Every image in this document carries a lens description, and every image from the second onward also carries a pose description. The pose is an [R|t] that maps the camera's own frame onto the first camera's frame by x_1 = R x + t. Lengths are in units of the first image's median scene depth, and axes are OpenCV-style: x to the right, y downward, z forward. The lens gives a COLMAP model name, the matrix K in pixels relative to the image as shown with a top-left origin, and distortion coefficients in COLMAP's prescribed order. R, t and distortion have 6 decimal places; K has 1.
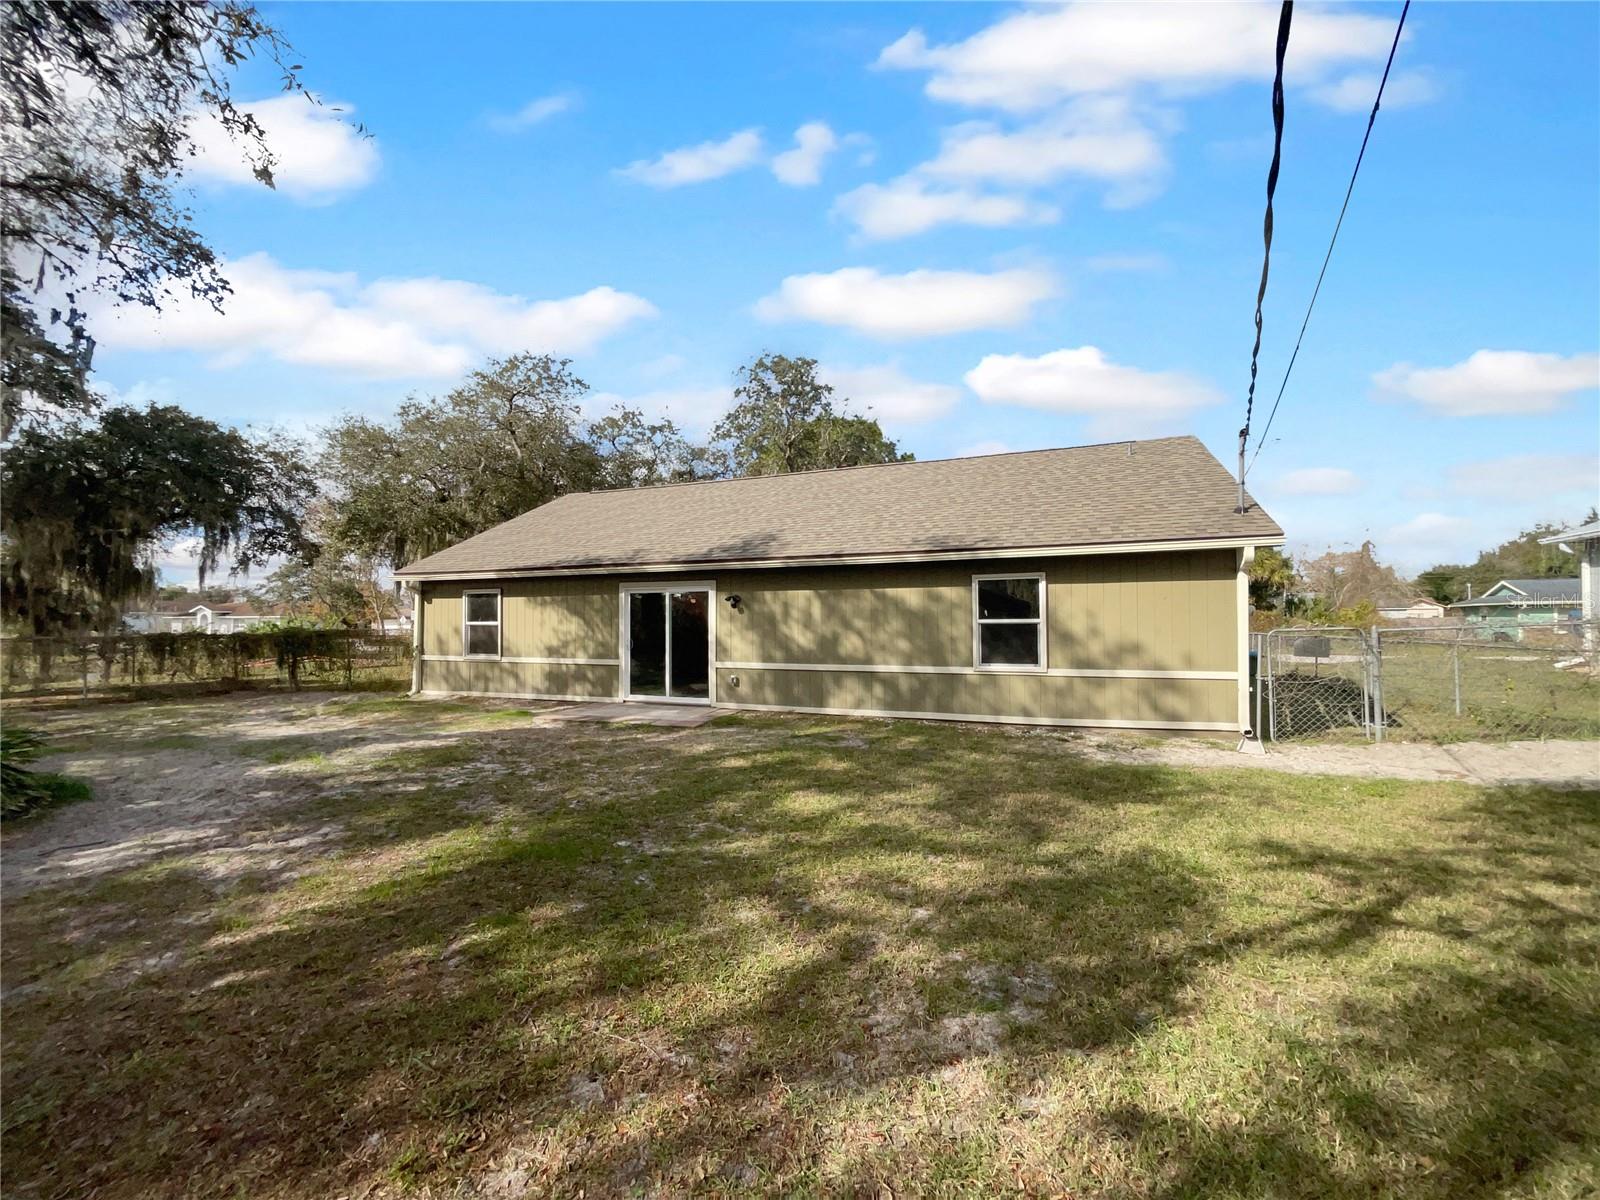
lens RADIAL K [[638.5, 0, 800.0], [0, 638.5, 600.0], [0, 0, 1]] dist [0.000120, 0.000005]
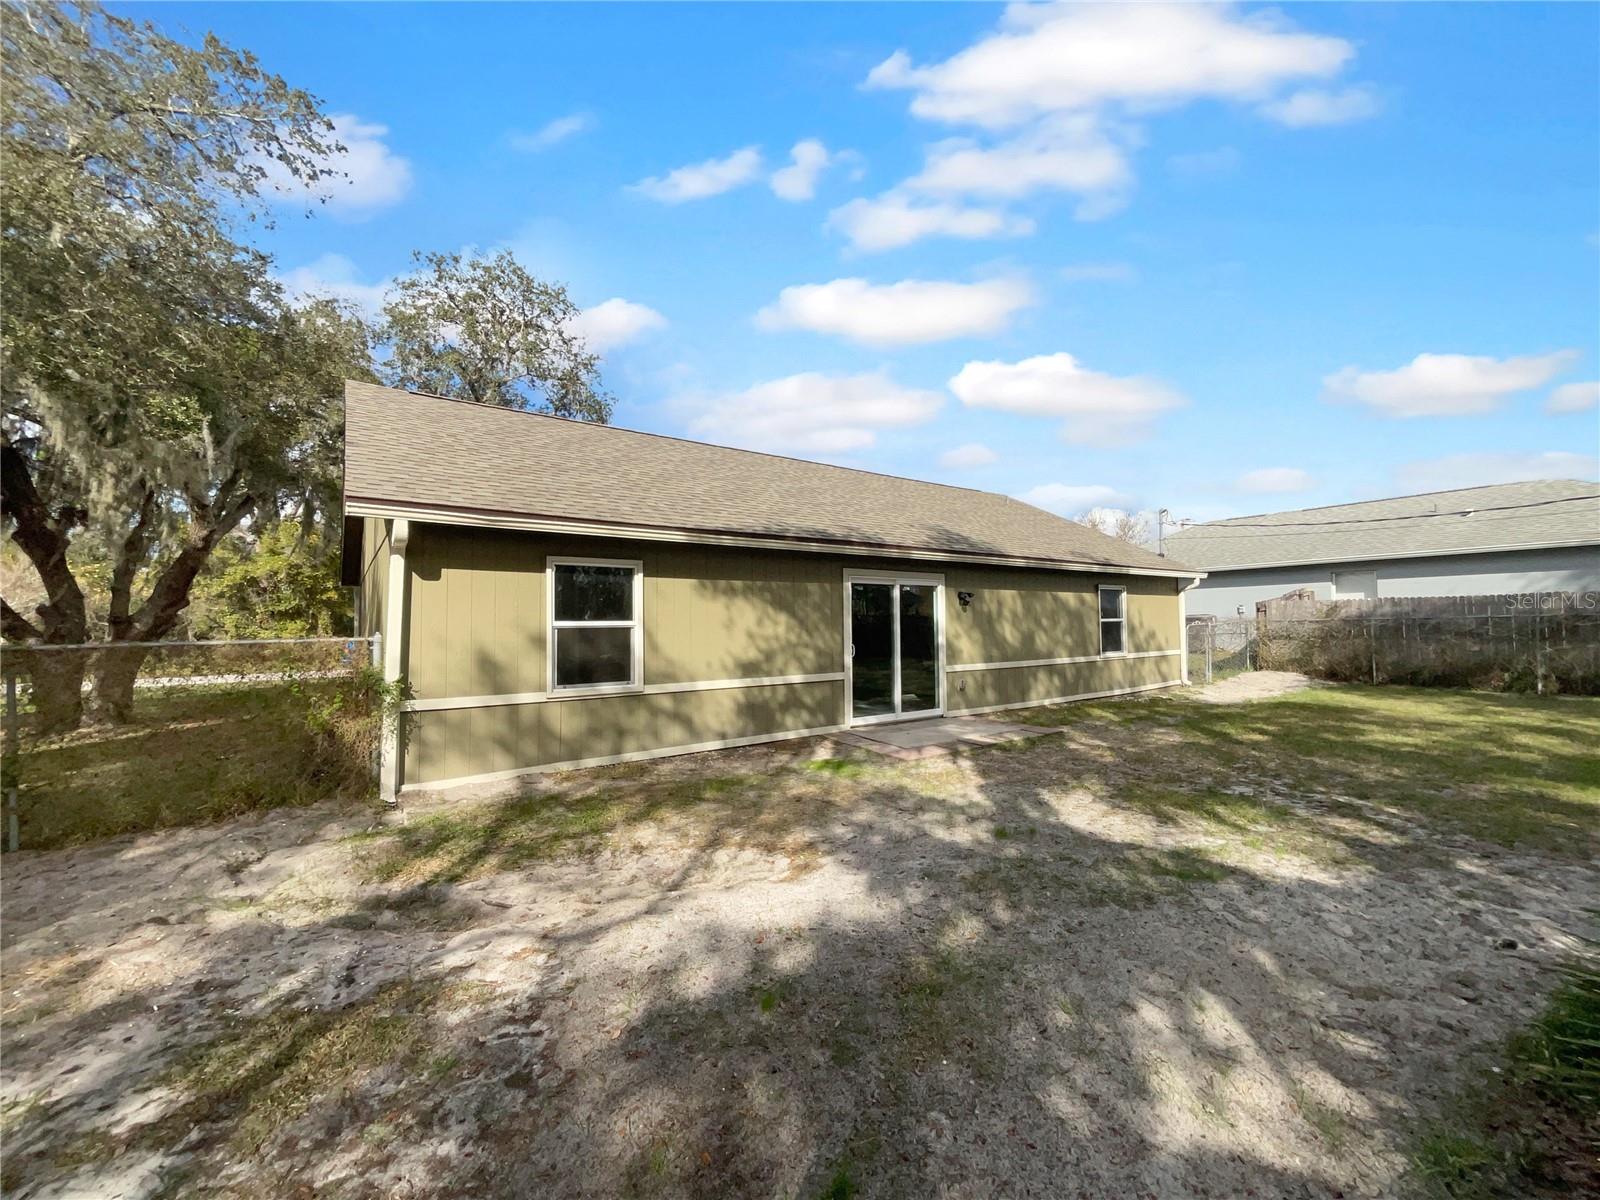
lens RADIAL K [[638.5, 0, 800.0], [0, 638.5, 600.0], [0, 0, 1]] dist [0.000120, 0.000005]
pose [[0.557652, 0.019470, 0.829847, -0.920033], [-0.036337, 0.999339, 0.000972, 0.011292], [-0.829279, -0.030696, 0.557991, 0.633792]]
